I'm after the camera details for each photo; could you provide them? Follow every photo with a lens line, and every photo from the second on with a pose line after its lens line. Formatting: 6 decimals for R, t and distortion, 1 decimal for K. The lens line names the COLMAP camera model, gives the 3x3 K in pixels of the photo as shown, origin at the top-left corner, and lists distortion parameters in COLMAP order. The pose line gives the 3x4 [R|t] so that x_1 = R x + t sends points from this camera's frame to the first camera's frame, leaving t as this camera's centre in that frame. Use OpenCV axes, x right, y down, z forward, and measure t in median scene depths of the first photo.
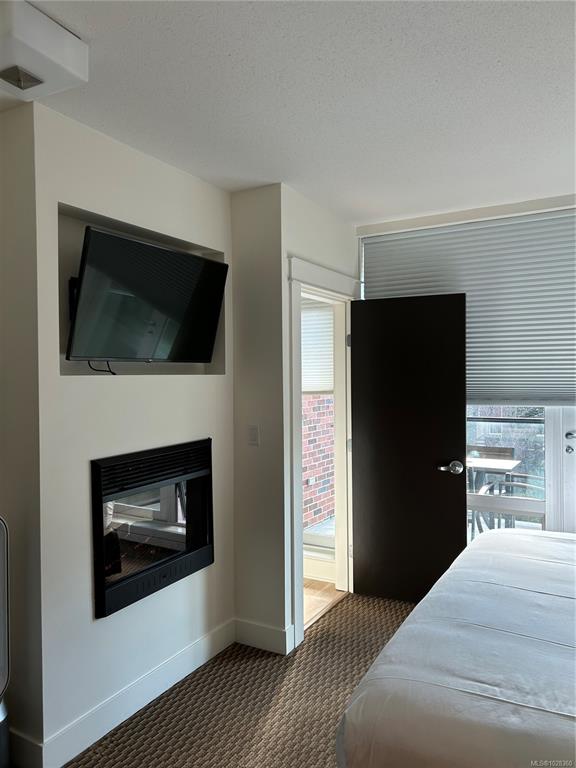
lens RADIAL K [[579.2, 0, 289.3], [0, 579.2, 384.4], [0, 0, 1]] dist [0.052561, -0.017324]
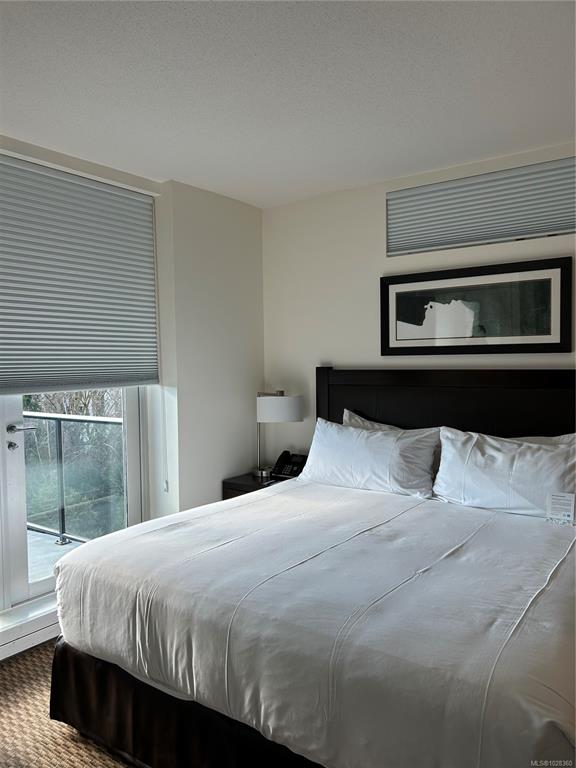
lens RADIAL K [[579.2, 0, 289.0], [0, 579.2, 385.5], [0, 0, 1]] dist [0.052561, -0.017324]
pose [[0.113304, -0.037382, 0.992857, -0.763255], [0.025052, 0.999082, 0.034757, 0.009797], [-0.993244, 0.020935, 0.114137, 1.191680]]
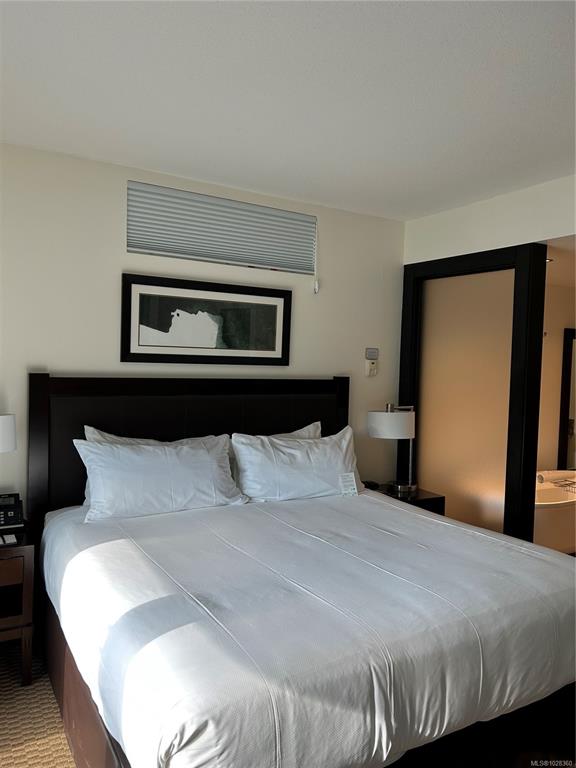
lens RADIAL K [[579.2, 0, 286.7], [0, 579.2, 382.7], [0, 0, 1]] dist [0.052561, -0.017324]
pose [[-0.872865, -0.036538, 0.486593, 0.095110], [-0.014963, 0.998728, 0.048152, -0.055465], [-0.487733, 0.034749, -0.872301, 2.640071]]
